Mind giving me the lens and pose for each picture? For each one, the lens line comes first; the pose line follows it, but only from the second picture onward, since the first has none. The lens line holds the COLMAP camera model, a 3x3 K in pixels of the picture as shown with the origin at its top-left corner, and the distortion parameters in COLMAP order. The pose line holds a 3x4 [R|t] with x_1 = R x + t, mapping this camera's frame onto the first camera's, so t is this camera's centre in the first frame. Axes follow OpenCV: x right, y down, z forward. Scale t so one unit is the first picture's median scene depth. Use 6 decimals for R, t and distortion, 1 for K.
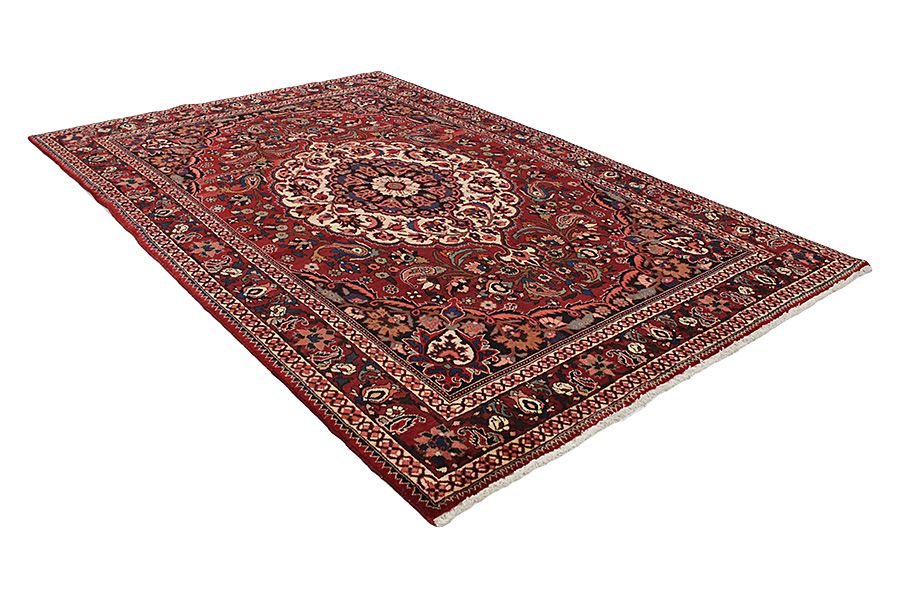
lens RADIAL K [[814.1, 0, 450.0], [0, 814.1, 300.0], [0, 0, 1]] dist [-0.069954, 0.005181]
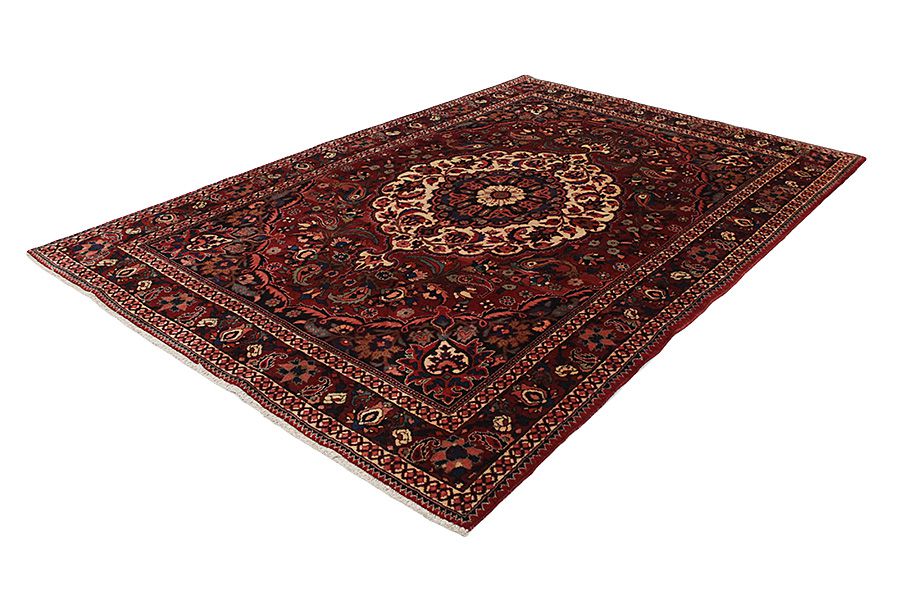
lens RADIAL K [[814.1, 0, 450.0], [0, 814.1, 300.0], [0, 0, 1]] dist [-0.069954, 0.005181]
pose [[-0.187661, -0.533524, 0.824704, -0.978781], [0.481039, 0.682118, 0.550741, -0.652714], [-0.856379, 0.500067, 0.128639, 1.019284]]
